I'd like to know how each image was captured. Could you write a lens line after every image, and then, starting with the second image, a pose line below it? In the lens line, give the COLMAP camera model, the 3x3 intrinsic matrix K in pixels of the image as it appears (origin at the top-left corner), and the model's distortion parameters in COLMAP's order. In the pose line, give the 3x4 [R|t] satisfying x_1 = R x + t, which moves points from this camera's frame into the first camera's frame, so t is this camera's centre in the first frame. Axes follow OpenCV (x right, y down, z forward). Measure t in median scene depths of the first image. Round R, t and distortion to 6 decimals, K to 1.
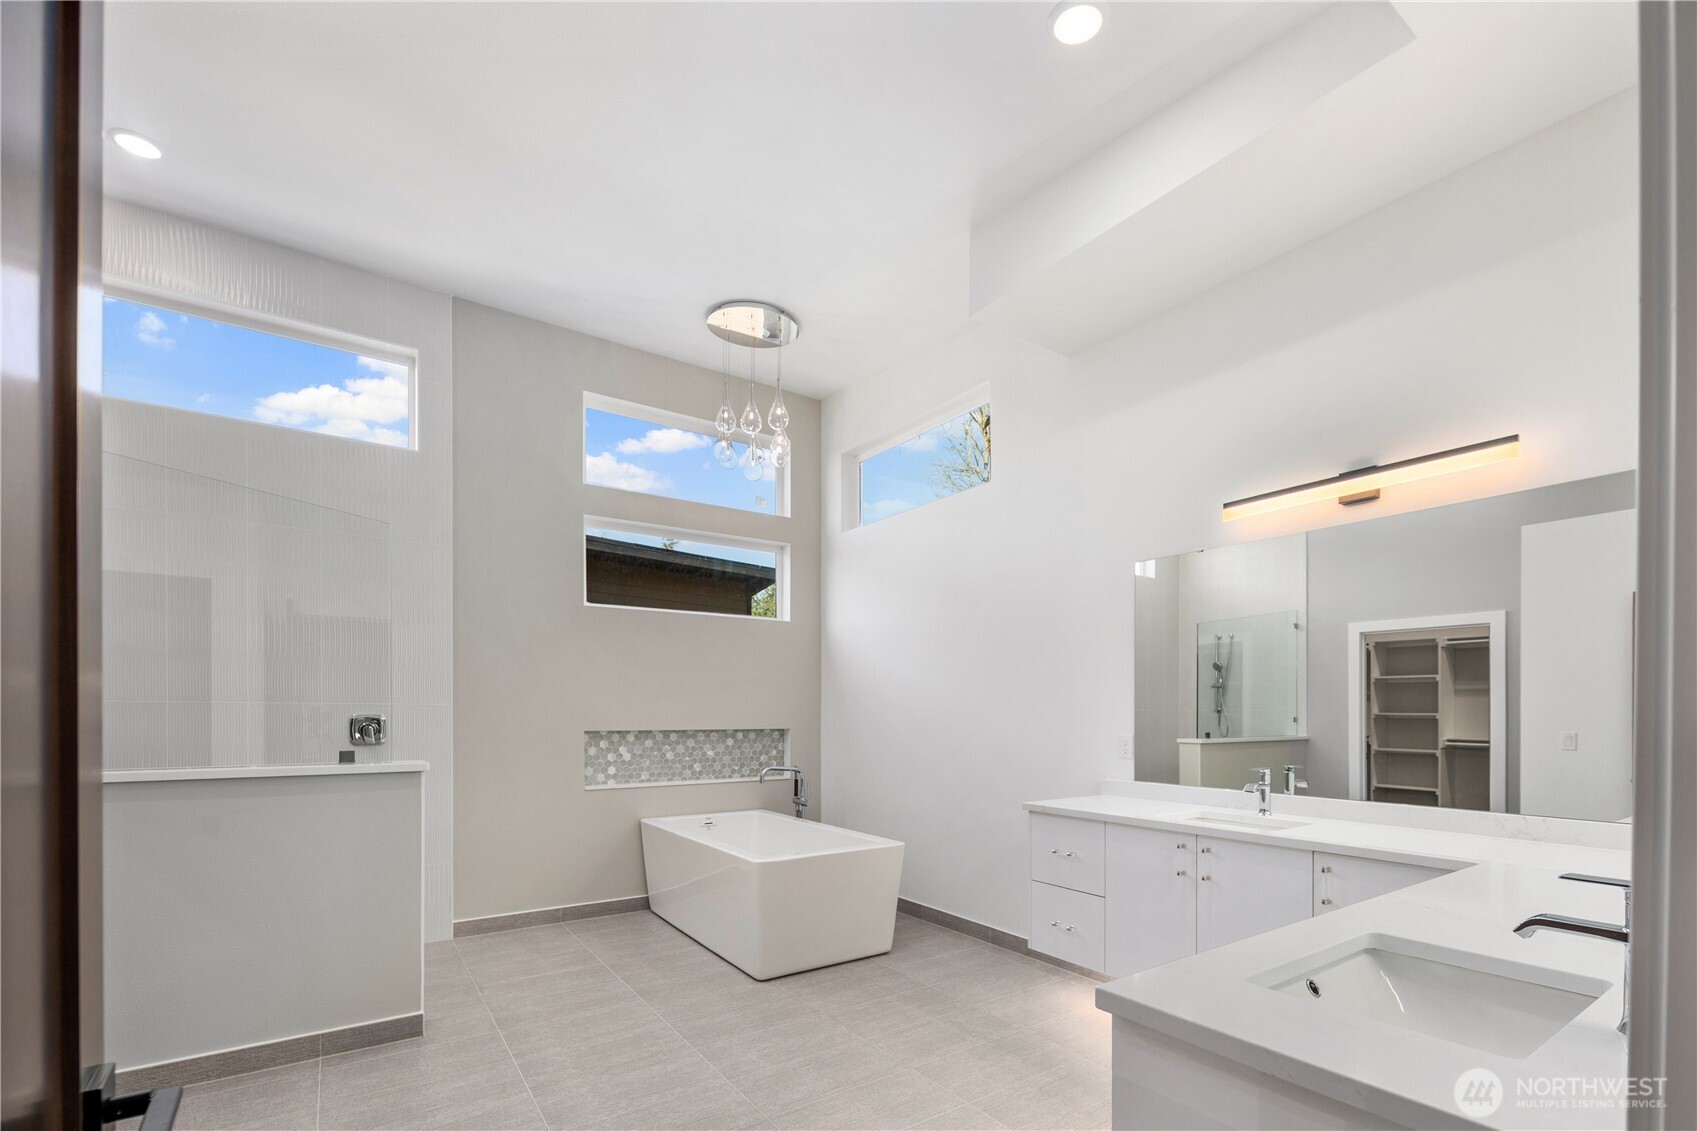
lens RADIAL K [[748.5, 0, 845.4], [0, 748.5, 690.4], [0, 0, 1]] dist [0.002304, 0.000052]
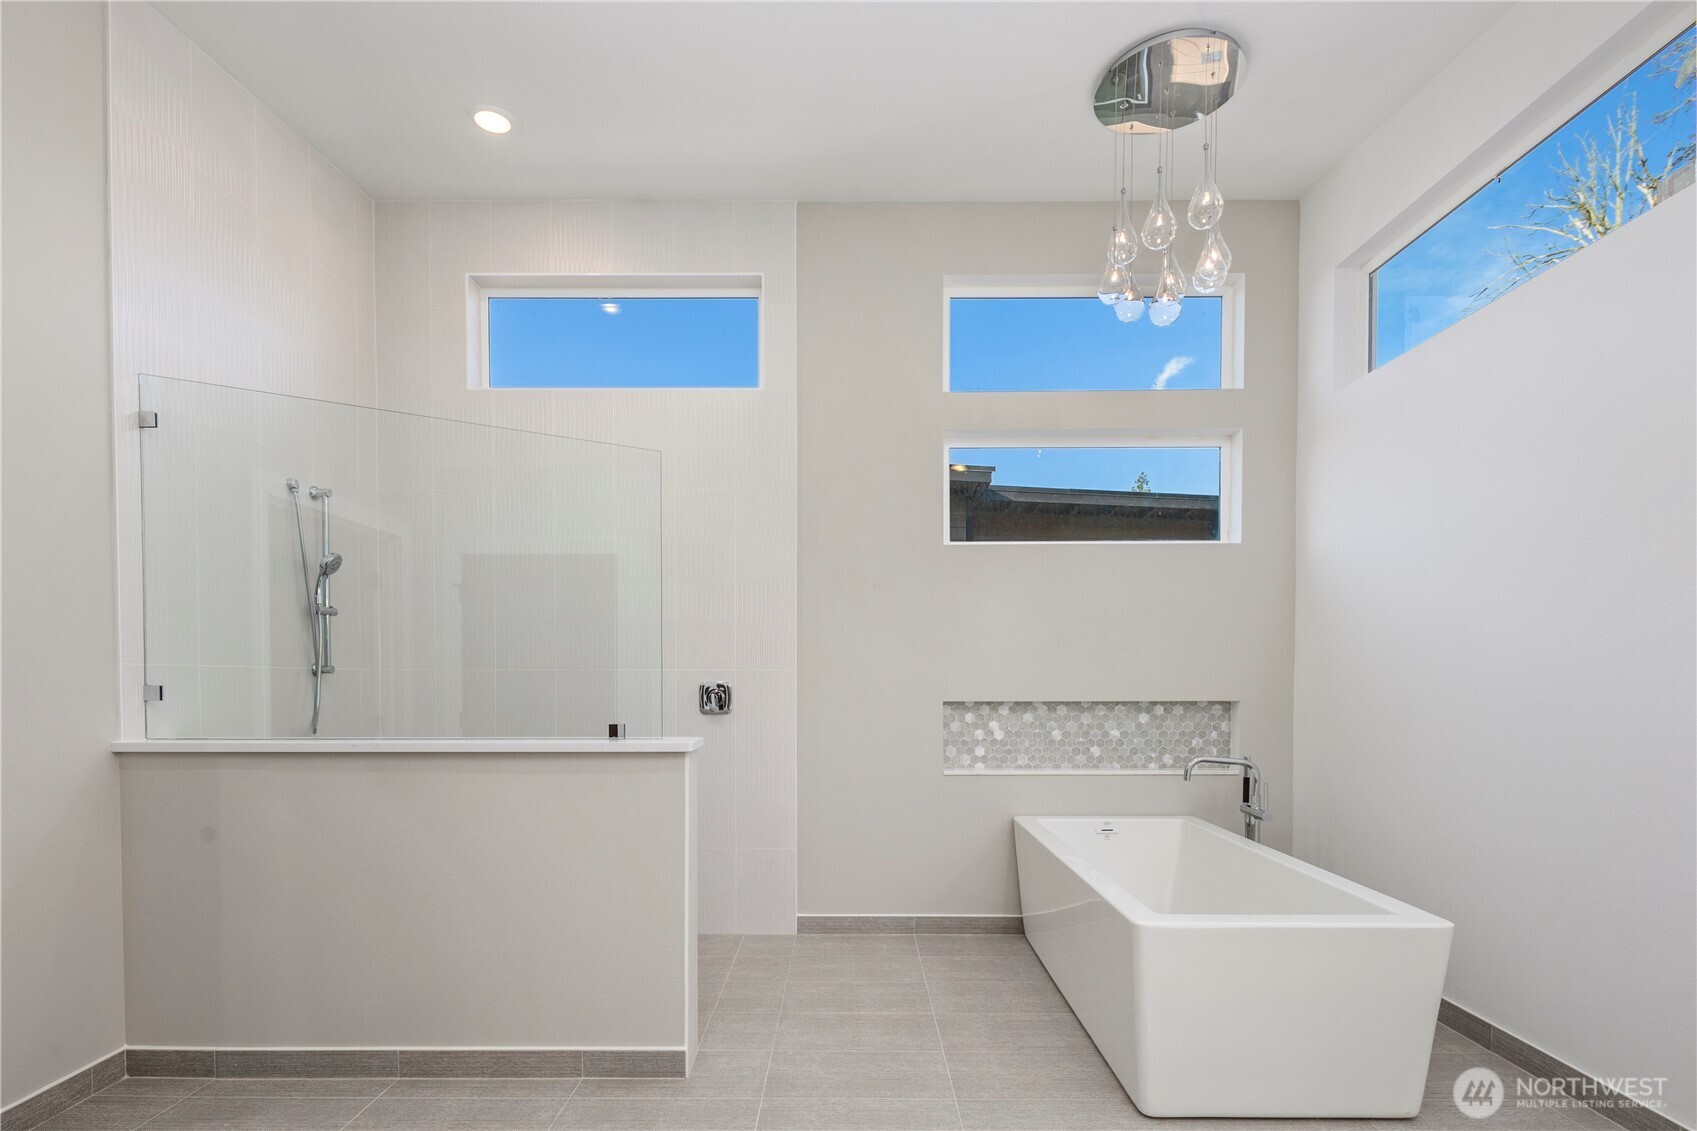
lens RADIAL K [[748.5, 0, 845.4], [0, 748.5, 690.4], [0, 0, 1]] dist [0.002304, 0.000052]
pose [[0.819747, 0.004632, -0.572707, 0.023866], [0.021835, 0.998988, 0.039334, 0.008065], [0.572310, -0.044749, 0.818816, 0.265356]]
